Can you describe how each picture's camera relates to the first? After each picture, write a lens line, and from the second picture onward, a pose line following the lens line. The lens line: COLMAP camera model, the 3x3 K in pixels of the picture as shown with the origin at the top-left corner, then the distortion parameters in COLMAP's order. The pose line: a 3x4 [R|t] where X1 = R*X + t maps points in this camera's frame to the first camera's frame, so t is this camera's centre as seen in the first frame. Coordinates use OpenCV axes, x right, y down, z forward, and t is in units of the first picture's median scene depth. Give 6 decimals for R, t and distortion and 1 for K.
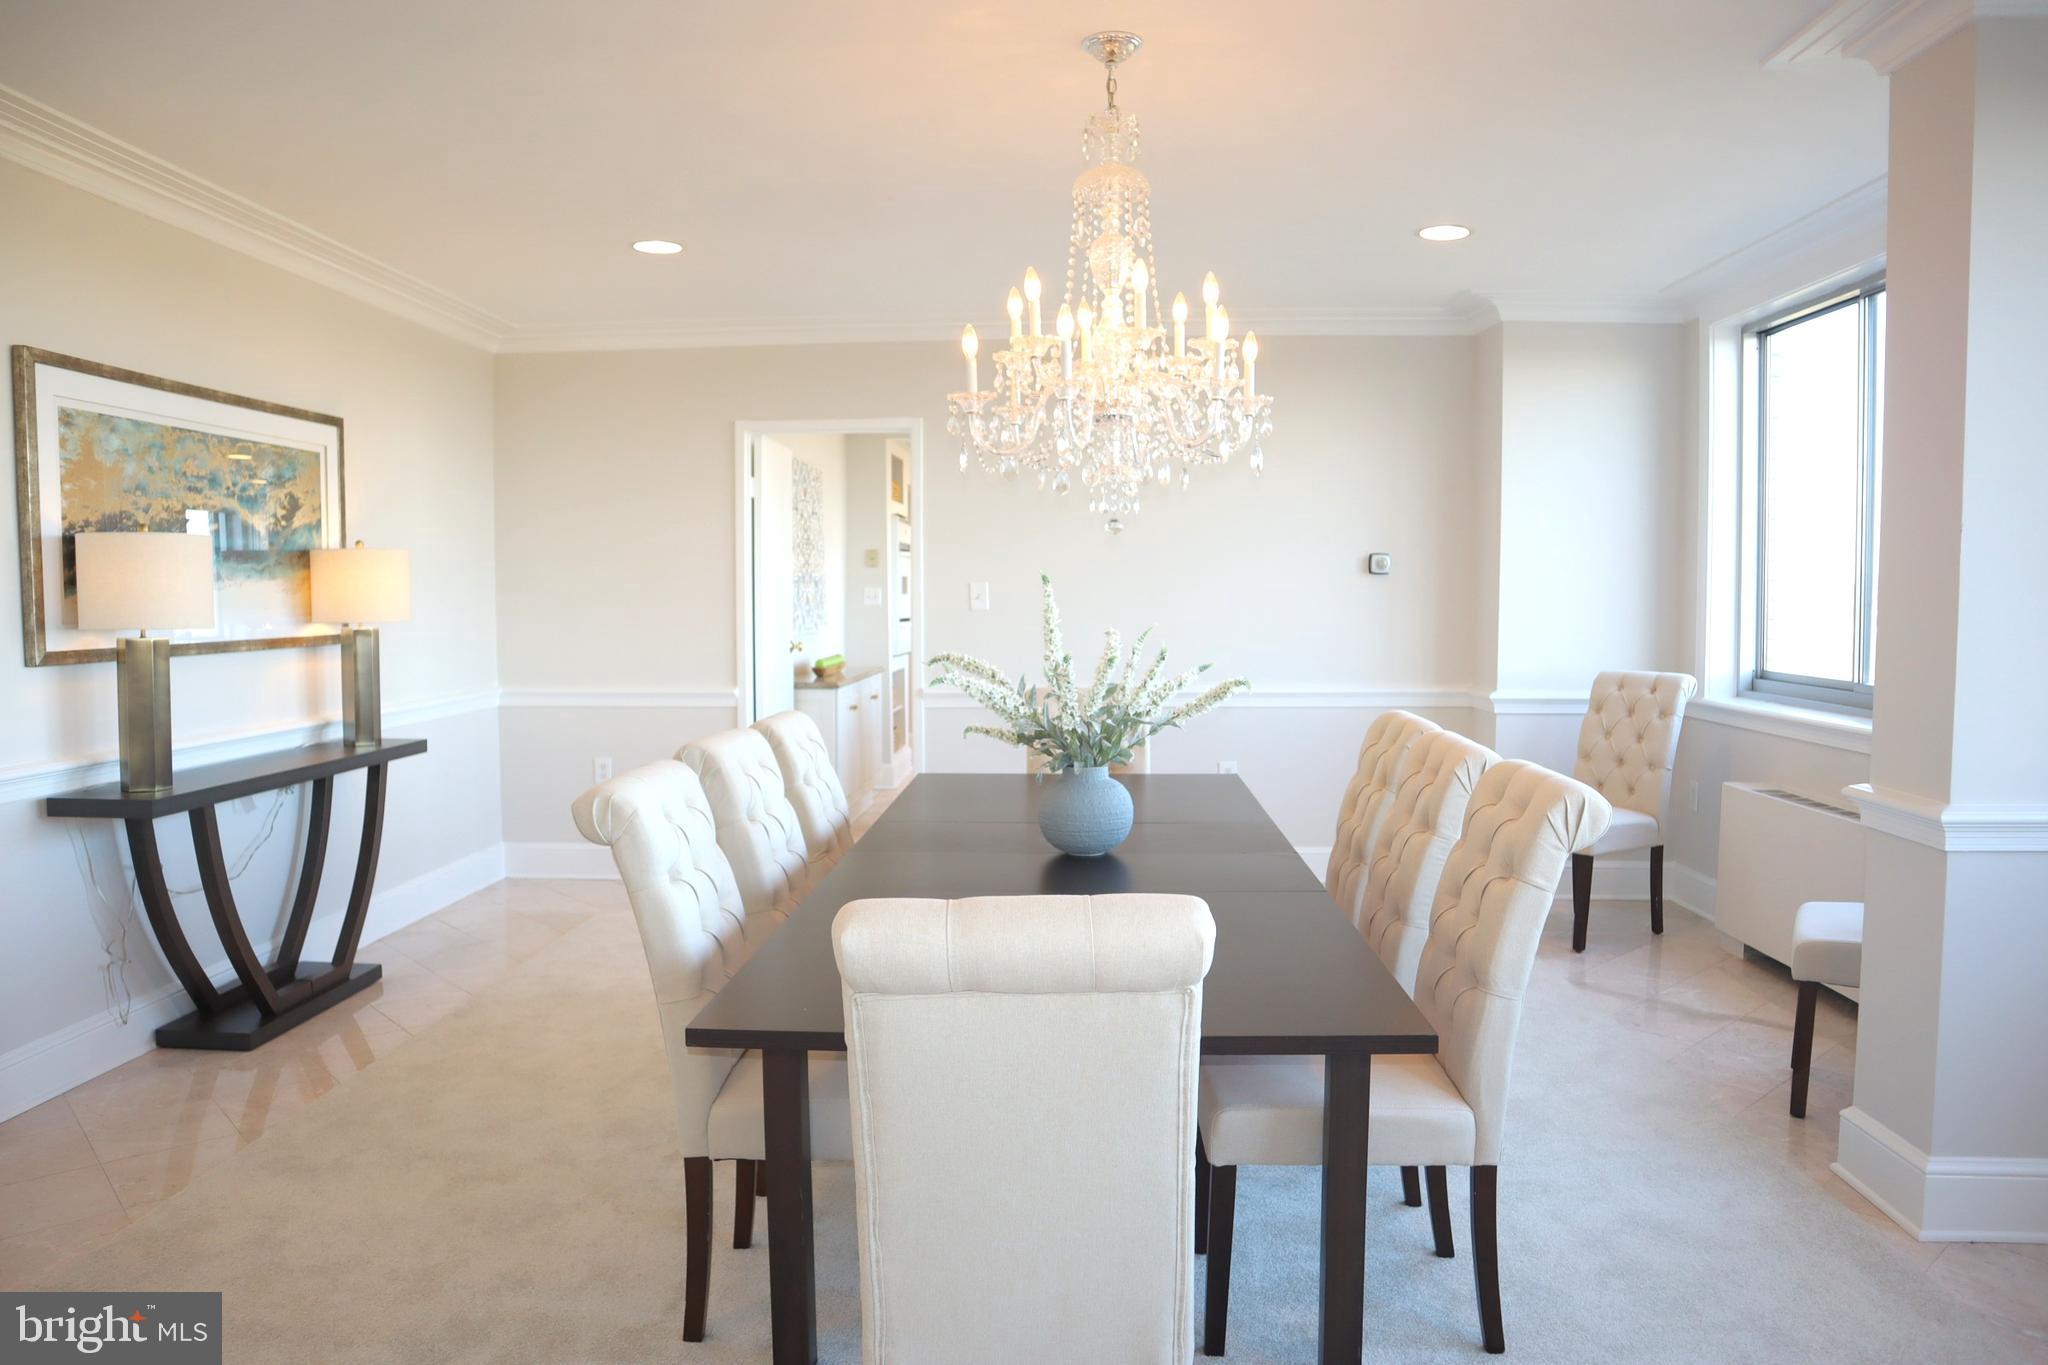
lens RADIAL K [[1421.3, 0, 1020.2], [0, 1421.3, 687.6], [0, 0, 1]] dist [-0.138993, 0.095202]
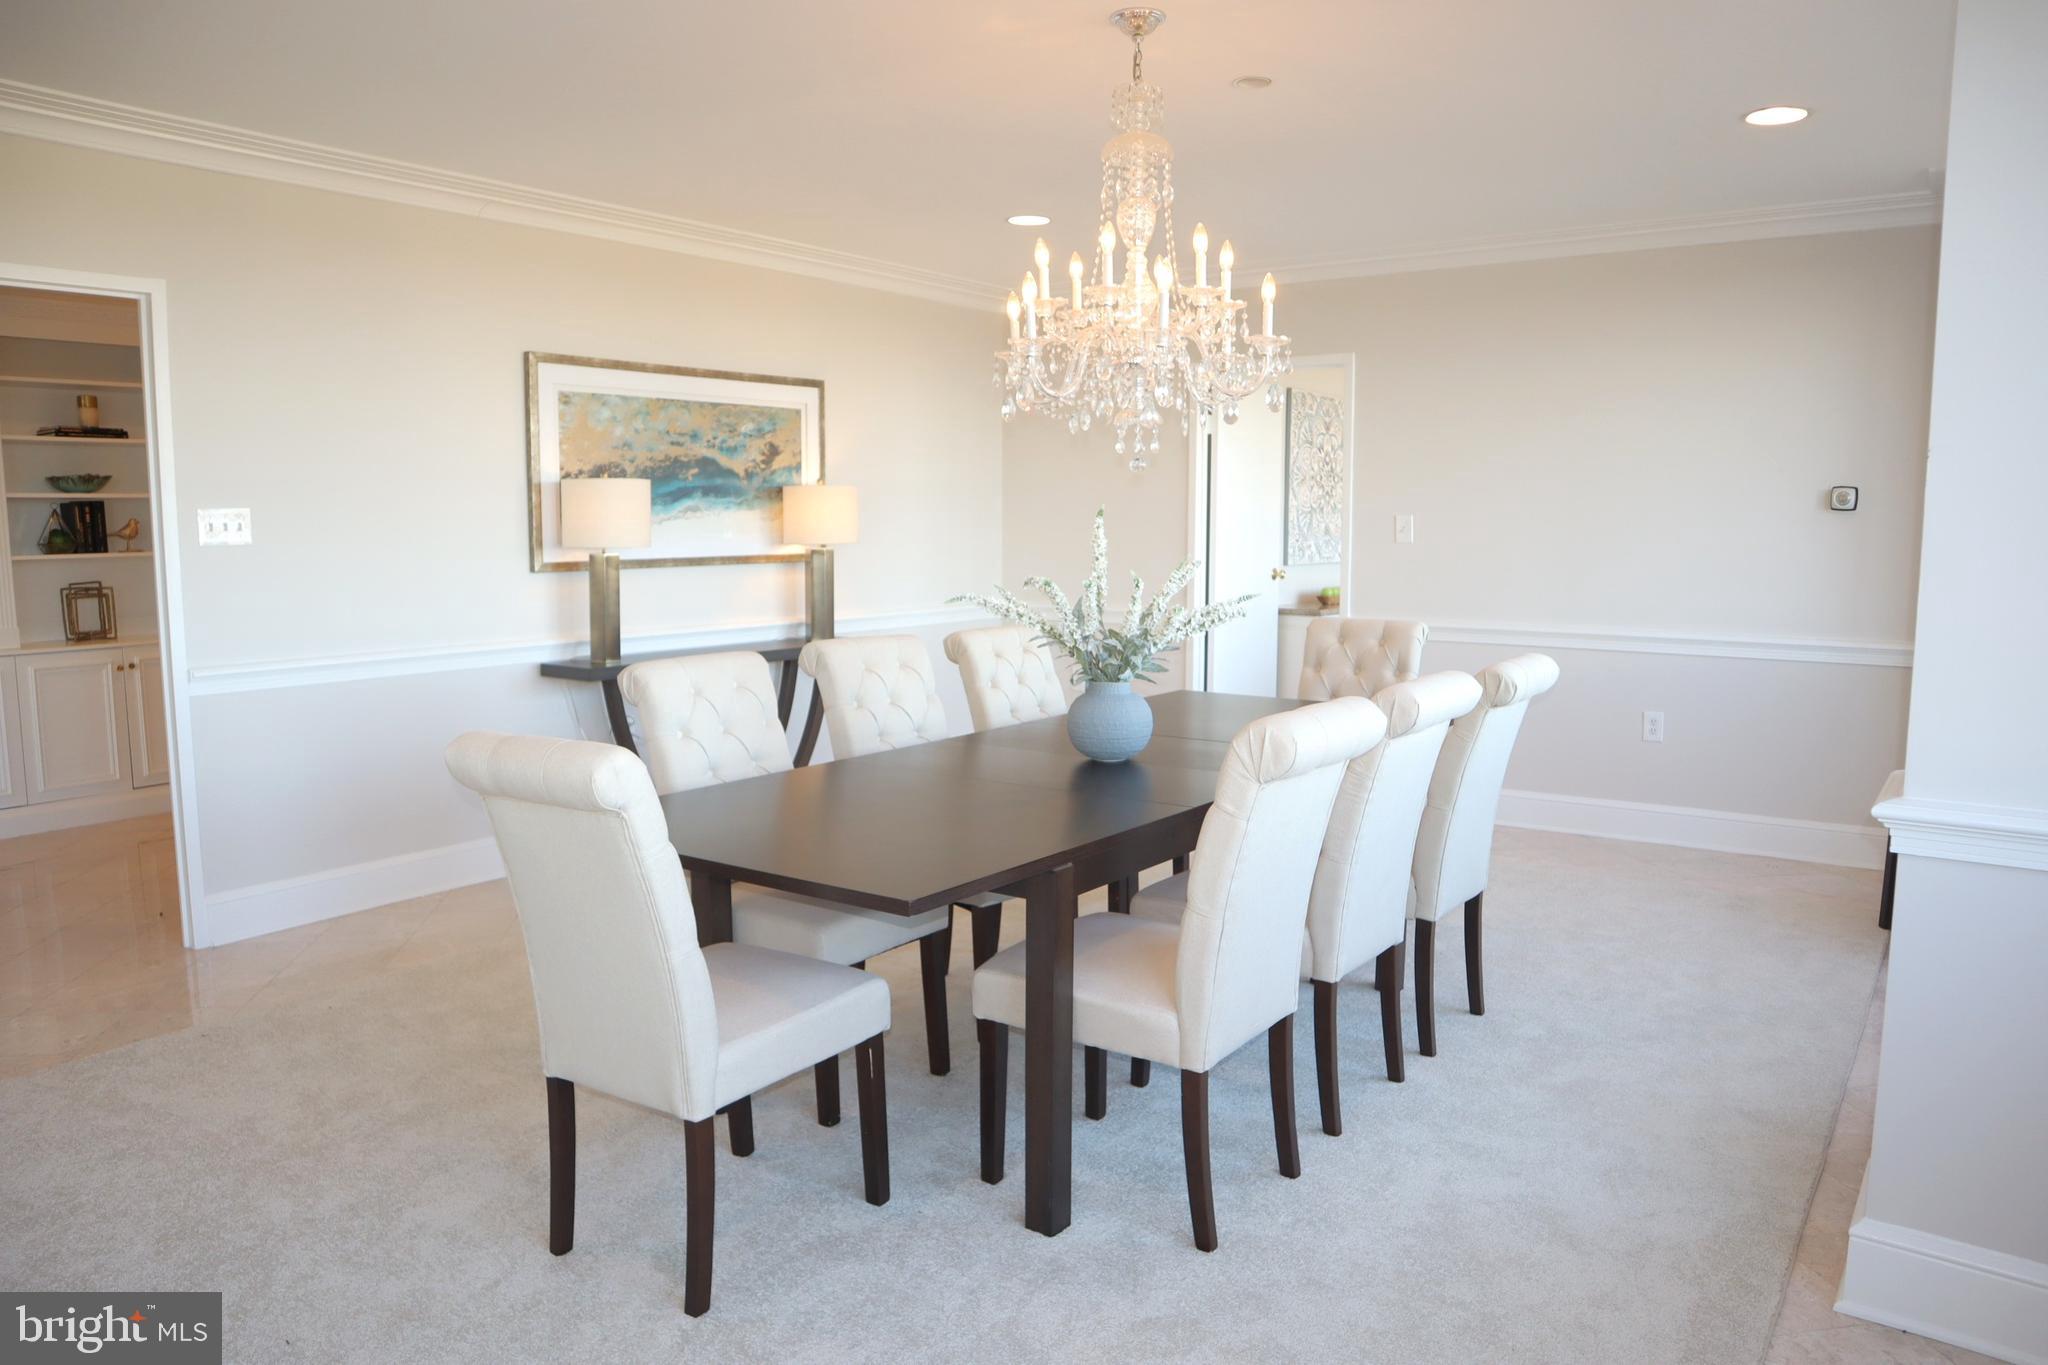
lens RADIAL K [[1421.3, 0, 1020.2], [0, 1421.3, 687.6], [0, 0, 1]] dist [-0.138993, 0.095202]
pose [[0.836178, 0.066731, -0.544384, 0.470547], [-0.038910, 0.997287, 0.062483, -0.005654], [0.547077, -0.031064, 0.836506, 0.023460]]
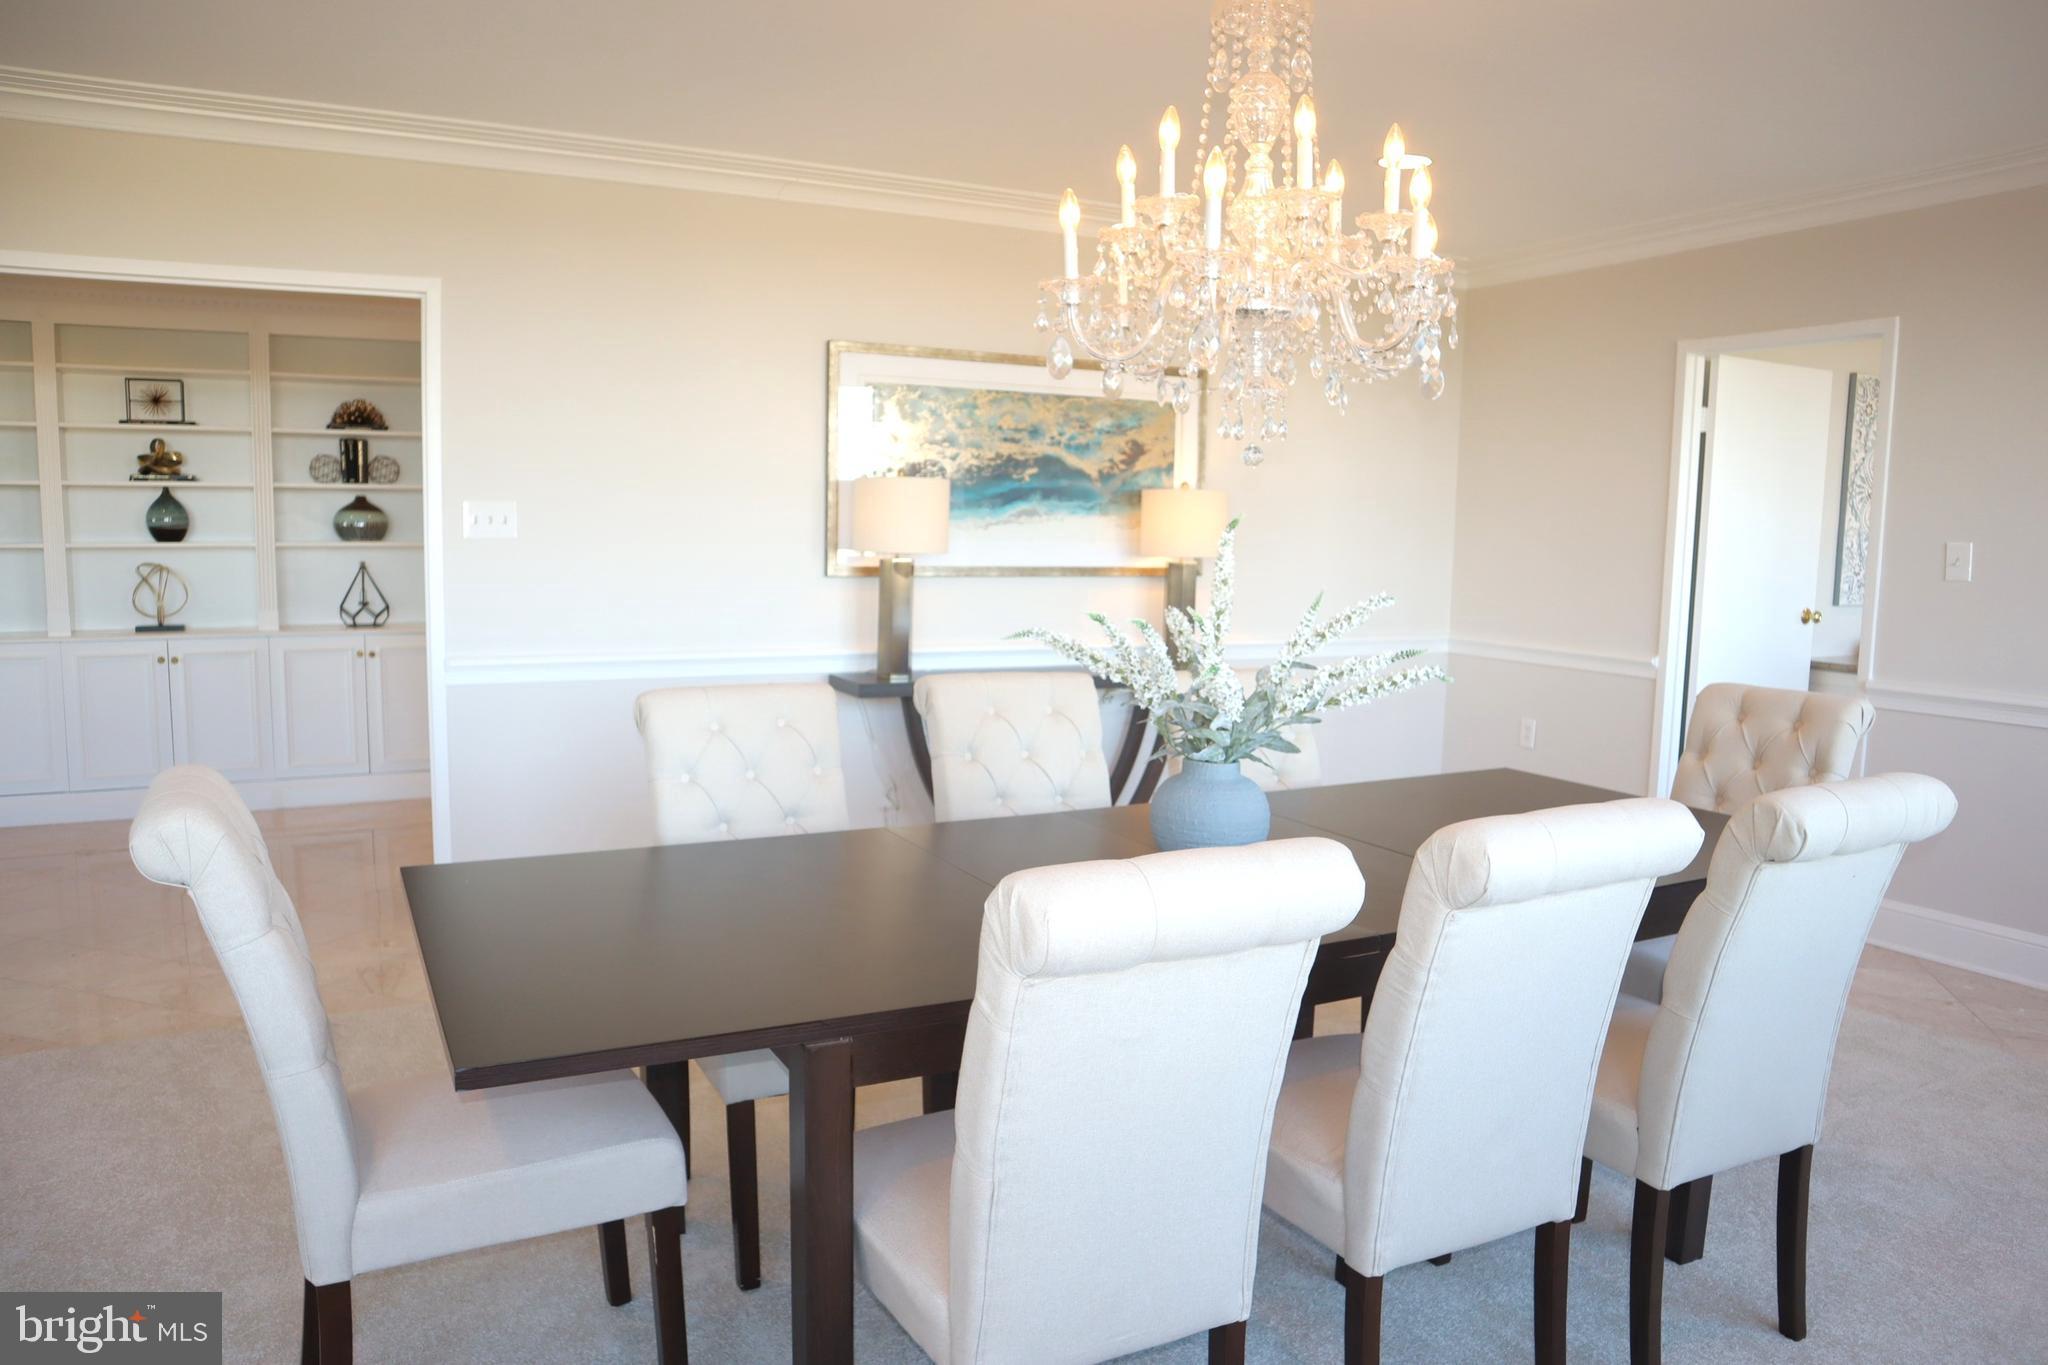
lens RADIAL K [[1421.3, 0, 1020.2], [0, 1421.3, 687.6], [0, 0, 1]] dist [-0.138993, 0.095202]
pose [[0.497121, 0.111423, -0.860498, 0.533078], [-0.078041, 0.993443, 0.083552, -0.034503], [0.864165, 0.025619, 0.502556, 0.402894]]
